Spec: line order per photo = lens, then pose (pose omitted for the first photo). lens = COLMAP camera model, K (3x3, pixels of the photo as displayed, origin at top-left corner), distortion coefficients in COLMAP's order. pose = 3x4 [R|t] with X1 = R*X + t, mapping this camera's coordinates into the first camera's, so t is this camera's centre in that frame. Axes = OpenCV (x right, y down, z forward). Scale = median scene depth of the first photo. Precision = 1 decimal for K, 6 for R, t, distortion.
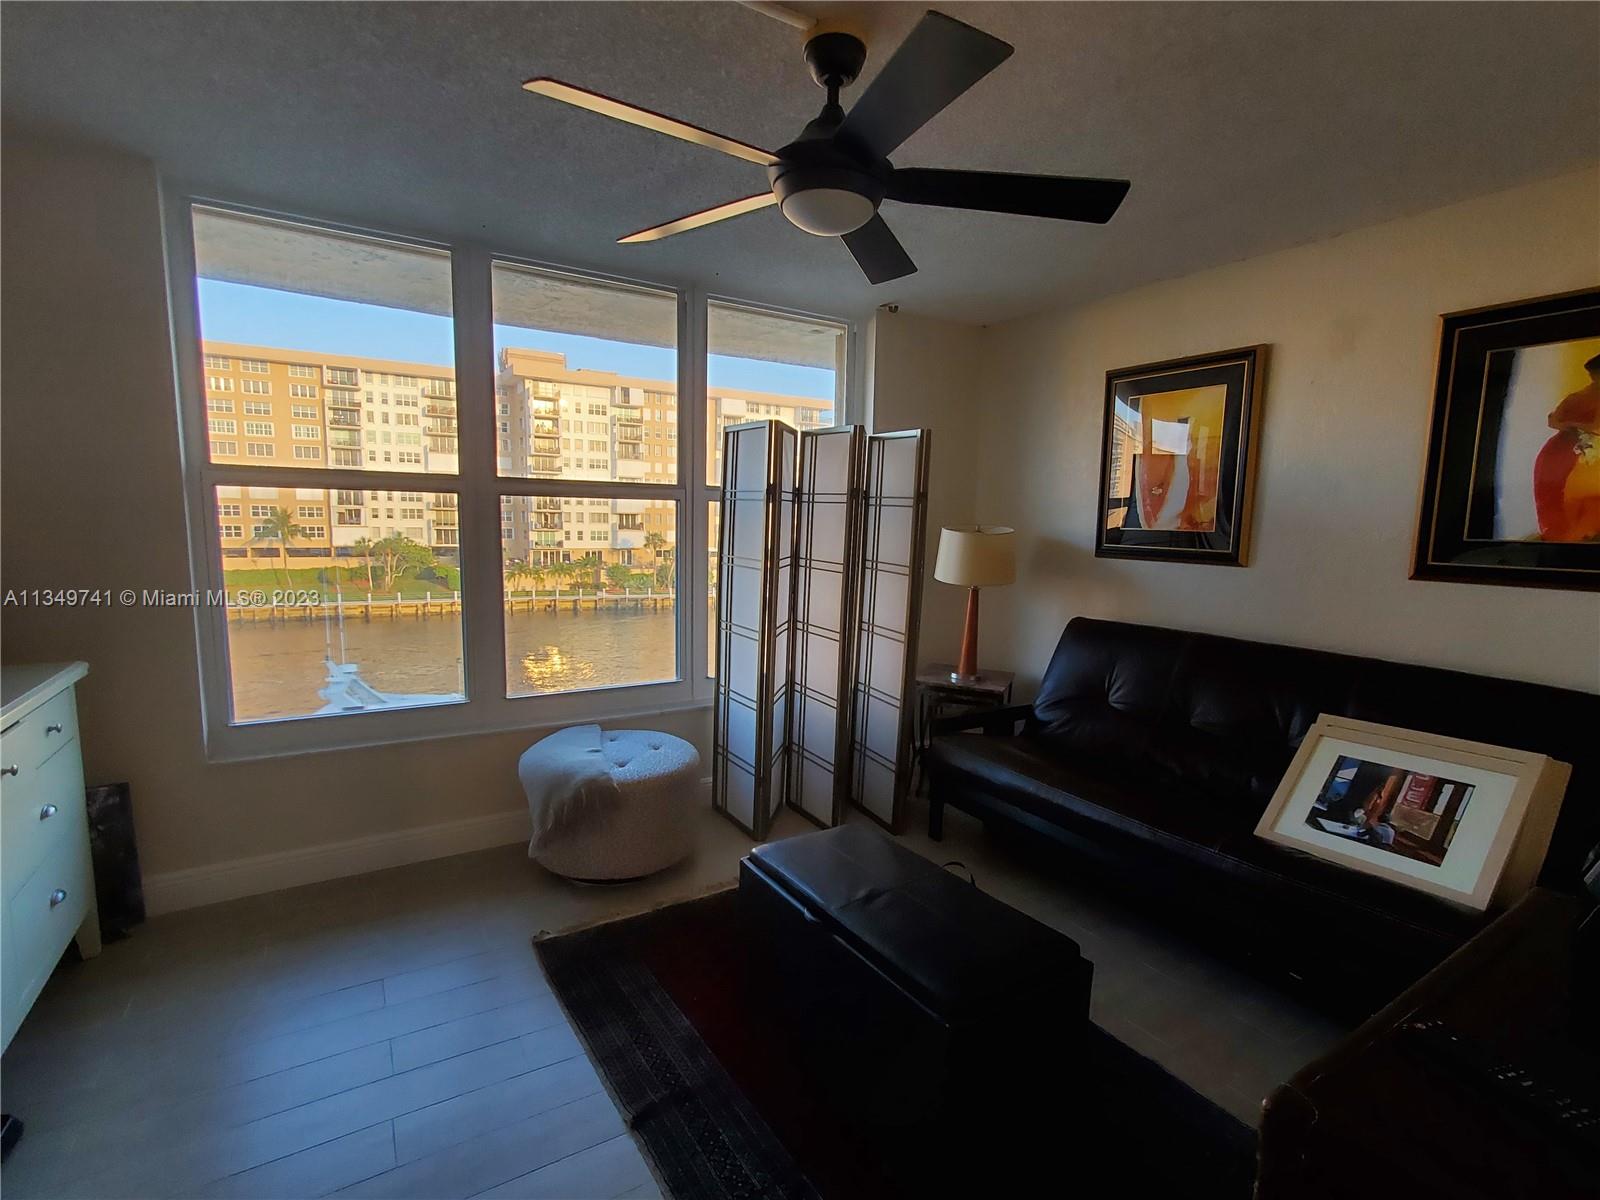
lens RADIAL K [[794.1, 0, 800.0], [0, 794.1, 600.0], [0, 0, 1]] dist [0.016649, 0.000306]
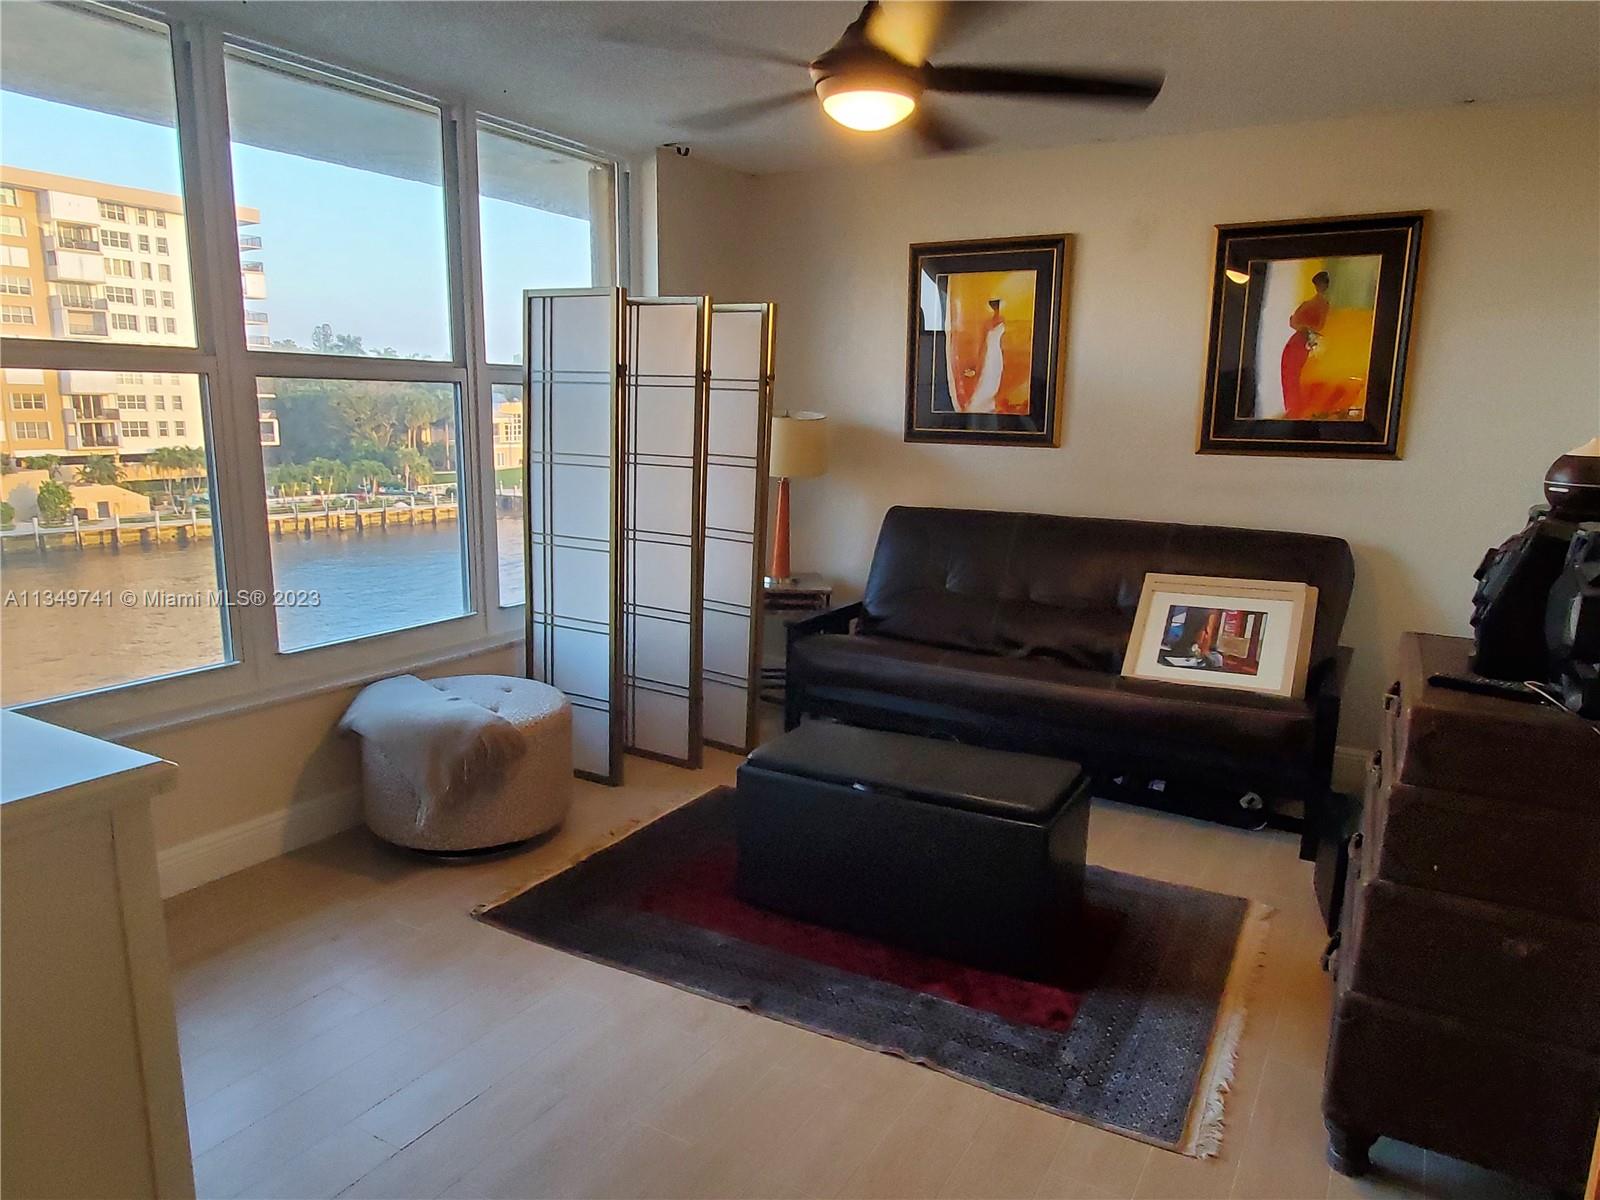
lens RADIAL K [[1108.0, 0, 800.0], [0, 1108.0, 600.0], [0, 0, 1]] dist [0.006324, 0.004450]
pose [[0.882282, -0.091841, 0.461675, -0.428181], [0.054511, 0.994118, 0.093588, 0.003171], [-0.467555, -0.057405, 0.882098, -0.141587]]
